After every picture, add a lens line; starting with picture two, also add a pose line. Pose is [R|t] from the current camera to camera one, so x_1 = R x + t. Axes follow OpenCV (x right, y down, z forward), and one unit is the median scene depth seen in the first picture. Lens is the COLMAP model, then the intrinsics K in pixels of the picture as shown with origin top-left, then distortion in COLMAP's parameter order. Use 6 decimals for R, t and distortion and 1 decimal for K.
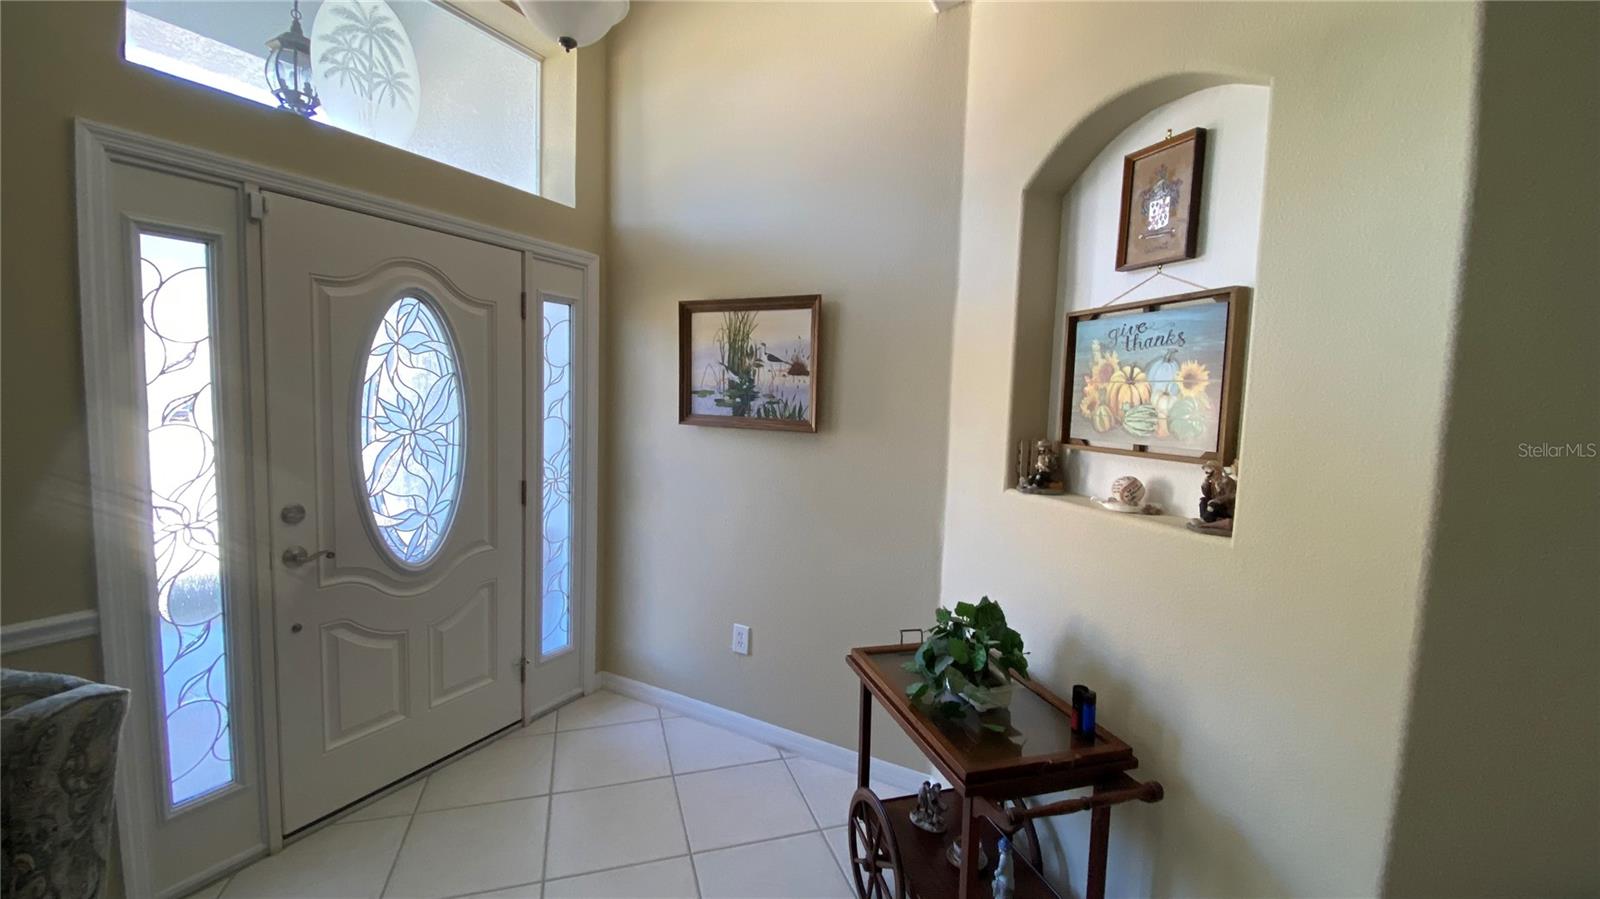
lens RADIAL K [[643.0, 0, 790.3], [0, 643.0, 447.3], [0, 0, 1]] dist [0.016608, -0.018191]
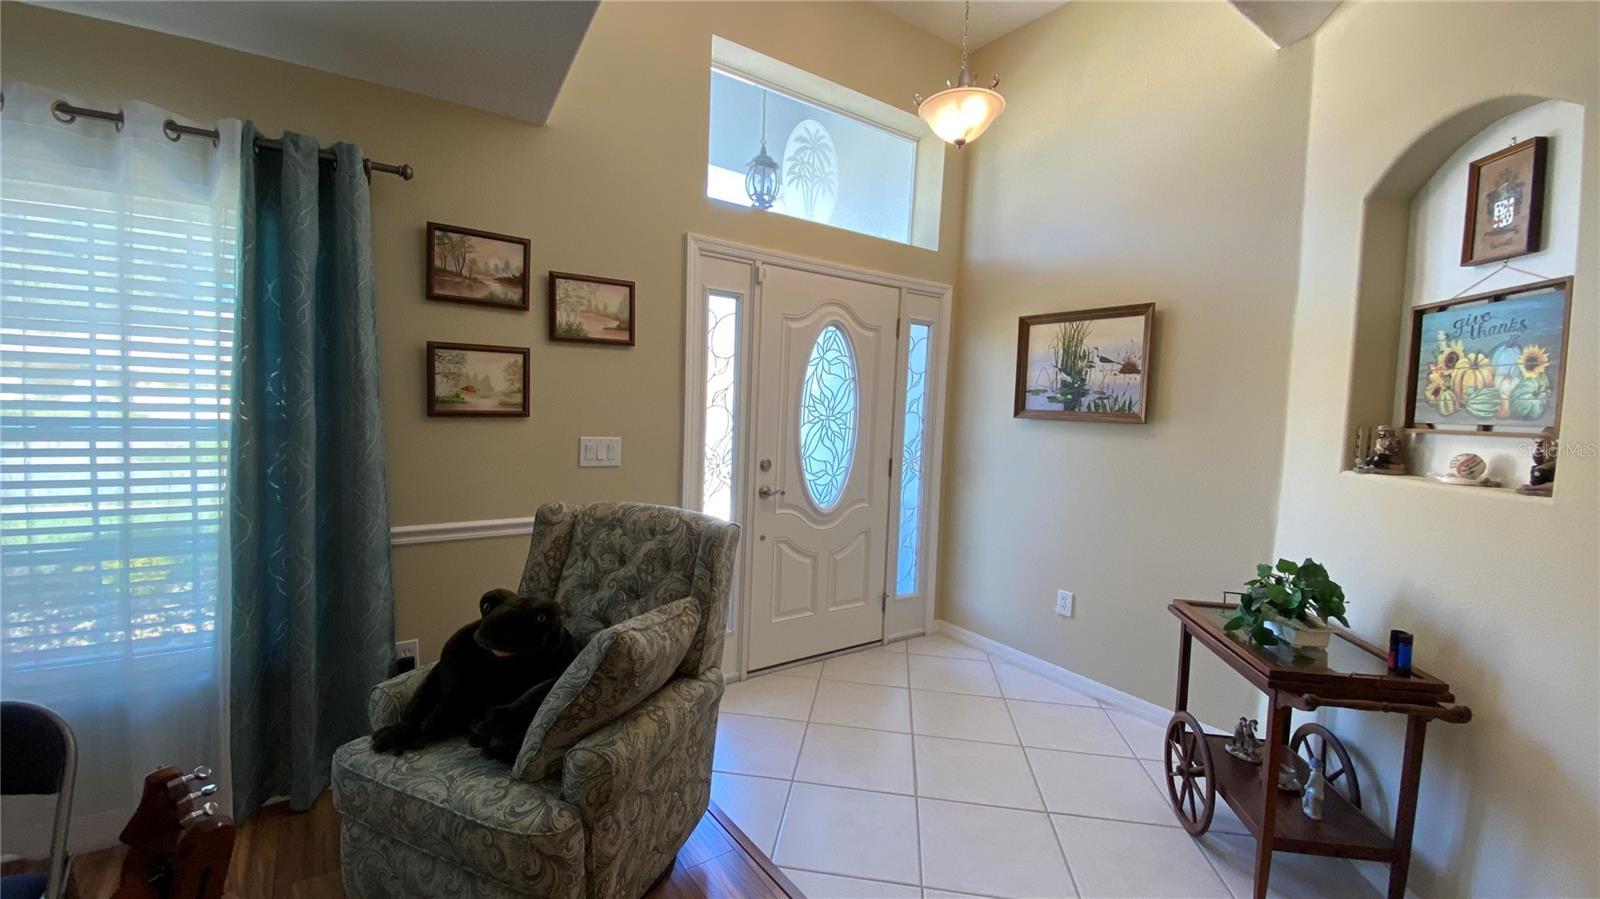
lens RADIAL K [[643.0, 0, 790.3], [0, 643.0, 447.3], [0, 0, 1]] dist [0.016608, -0.018191]
pose [[0.895215, 0.031483, -0.444521, -0.017168], [-0.043626, 0.998901, -0.017110, 0.088990], [0.443494, 0.034710, 0.895605, -0.408440]]
